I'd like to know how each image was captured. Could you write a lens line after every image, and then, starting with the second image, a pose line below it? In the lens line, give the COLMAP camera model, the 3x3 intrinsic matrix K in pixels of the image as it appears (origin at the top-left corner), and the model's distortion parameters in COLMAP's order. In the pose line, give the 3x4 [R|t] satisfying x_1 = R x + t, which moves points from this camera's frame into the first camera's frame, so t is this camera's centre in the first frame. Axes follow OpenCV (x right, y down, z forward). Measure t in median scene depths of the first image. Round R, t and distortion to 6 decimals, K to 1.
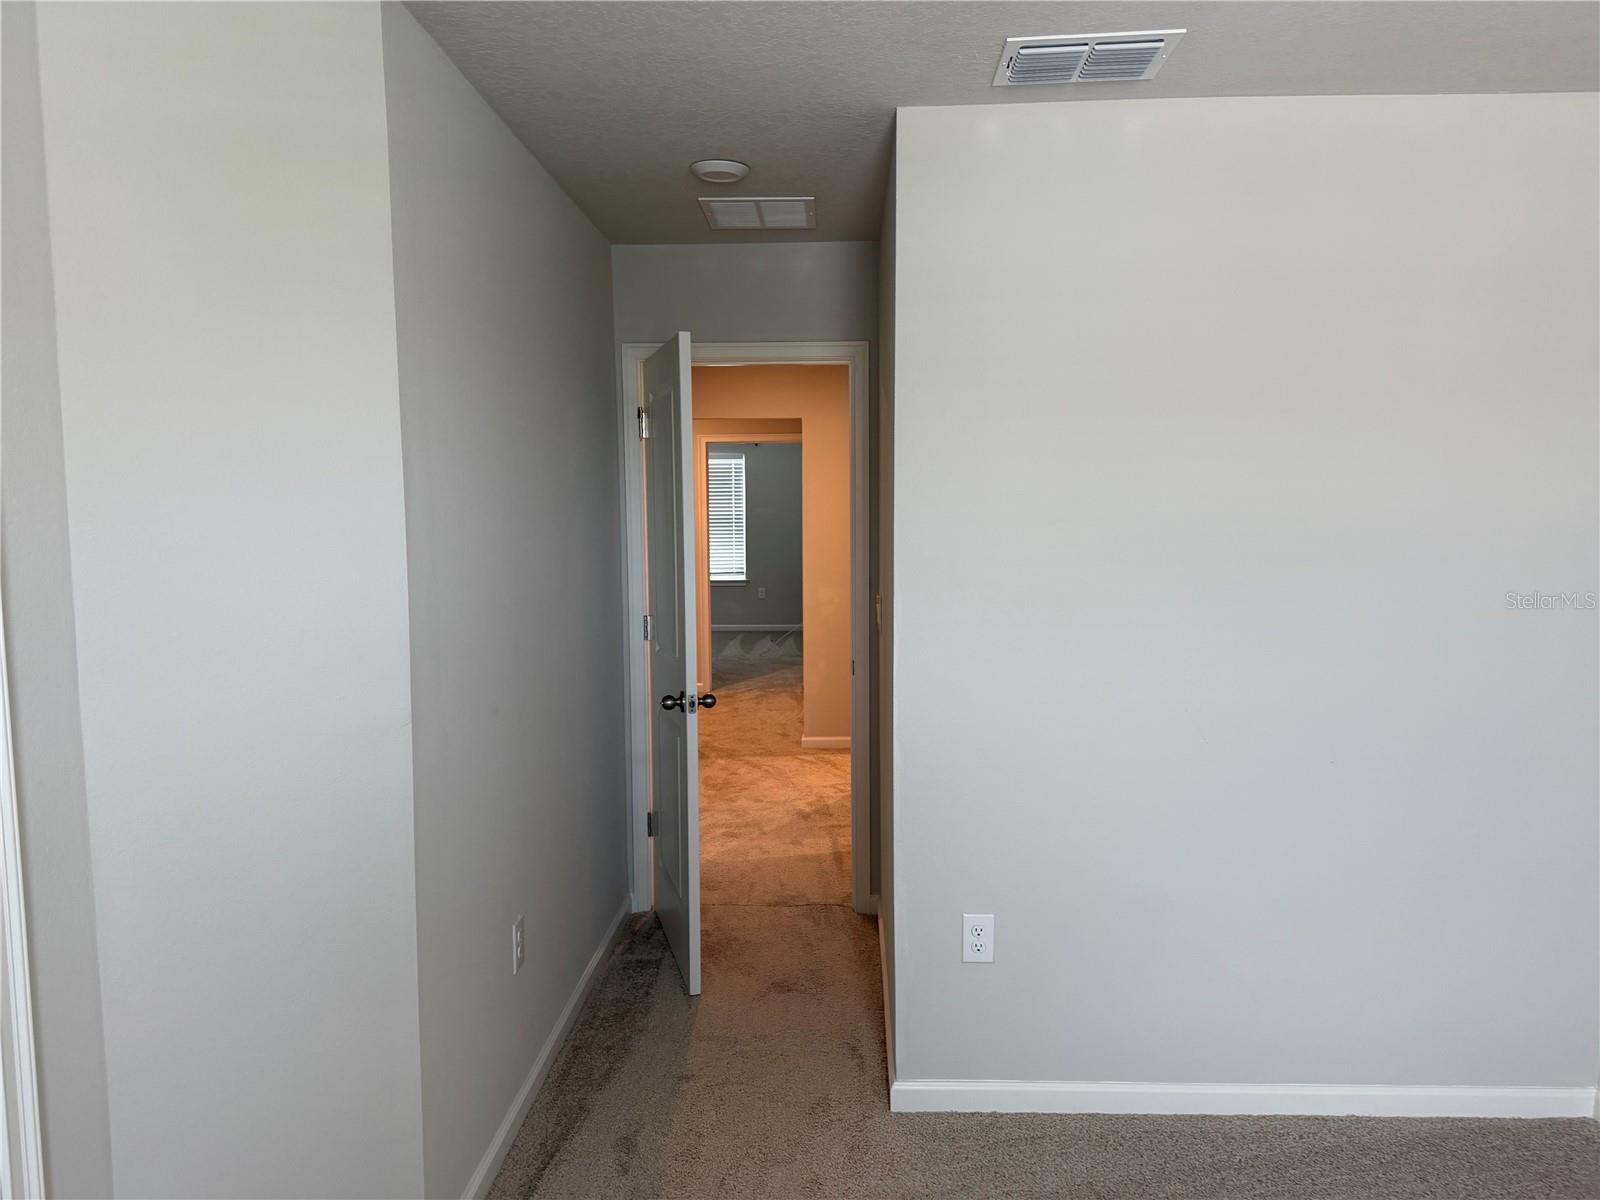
lens RADIAL K [[1127.2, 0, 800.0], [0, 1127.2, 600.0], [0, 0, 1]] dist [0.084983, -0.140140]
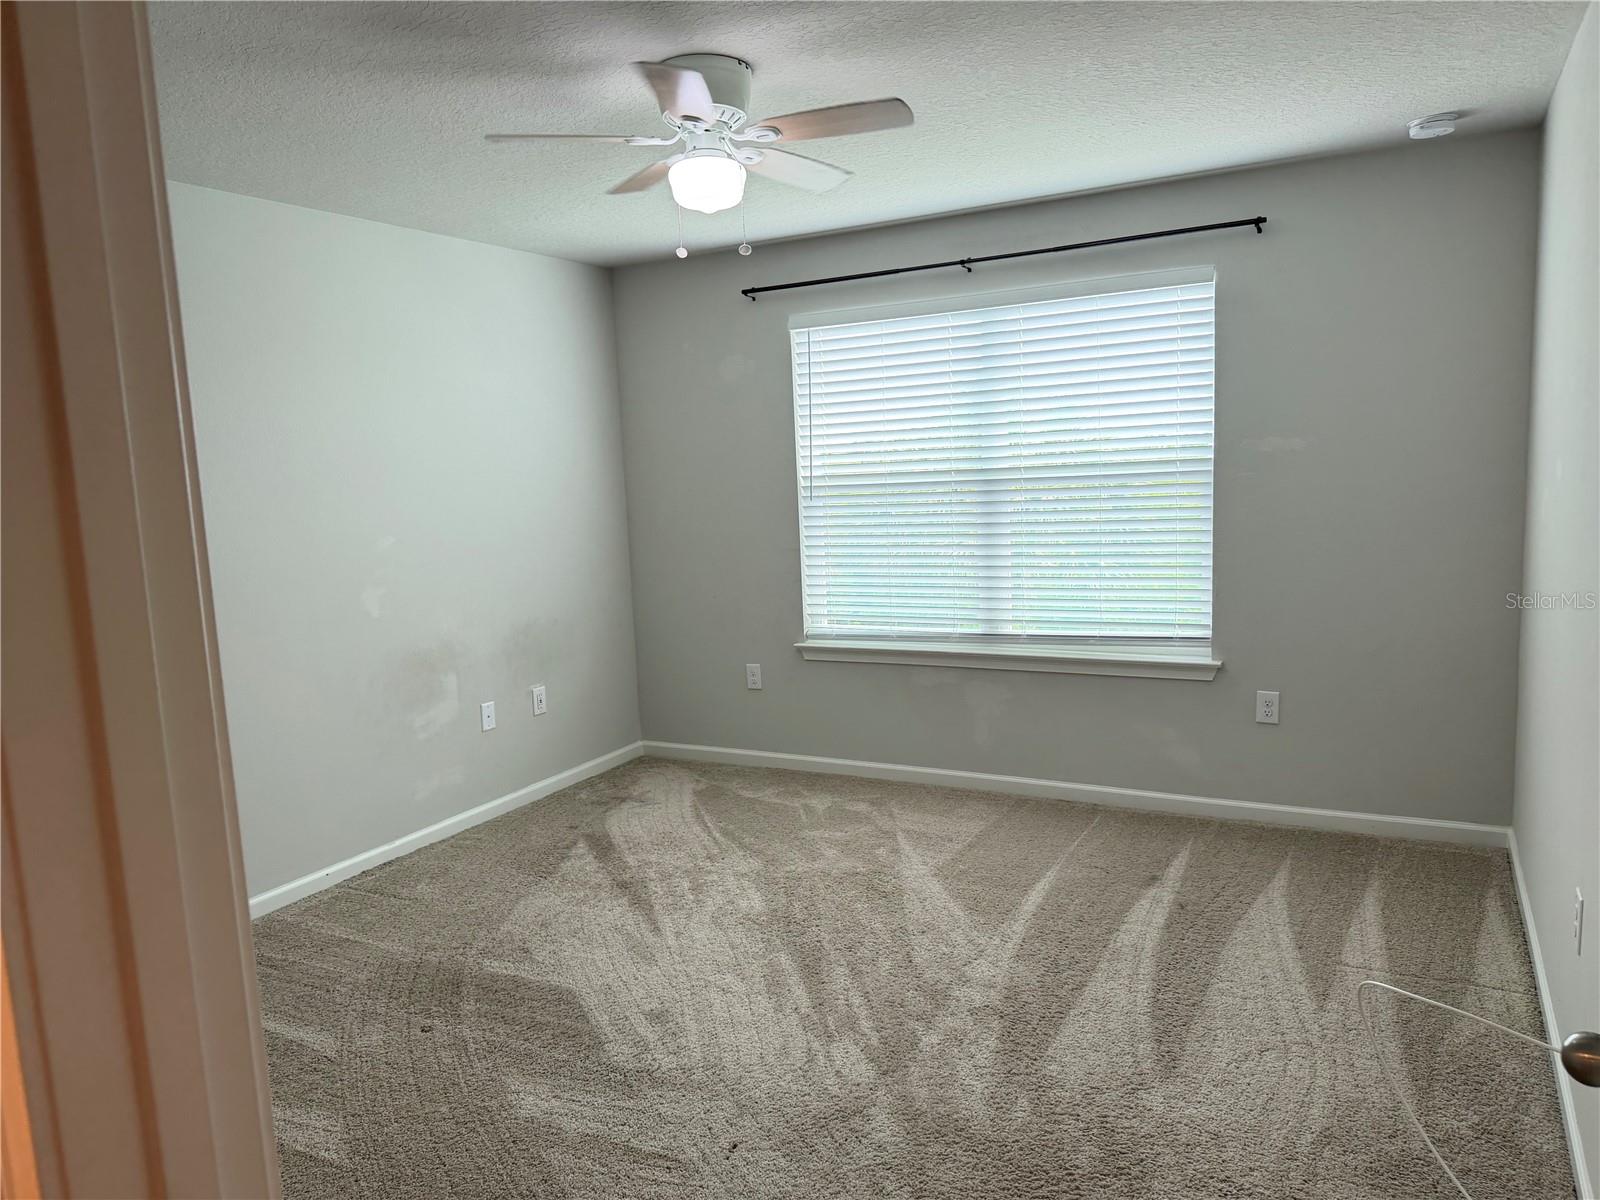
lens RADIAL K [[1121.6, 0, 792.9], [0, 1121.6, 609.3], [0, 0, 1]] dist [0.123410, -0.208271]
pose [[0.893876, 0.026836, -0.447511, -0.010926], [-0.002379, 0.998477, 0.055125, -0.050872], [0.448309, -0.048210, 0.892578, 0.658466]]
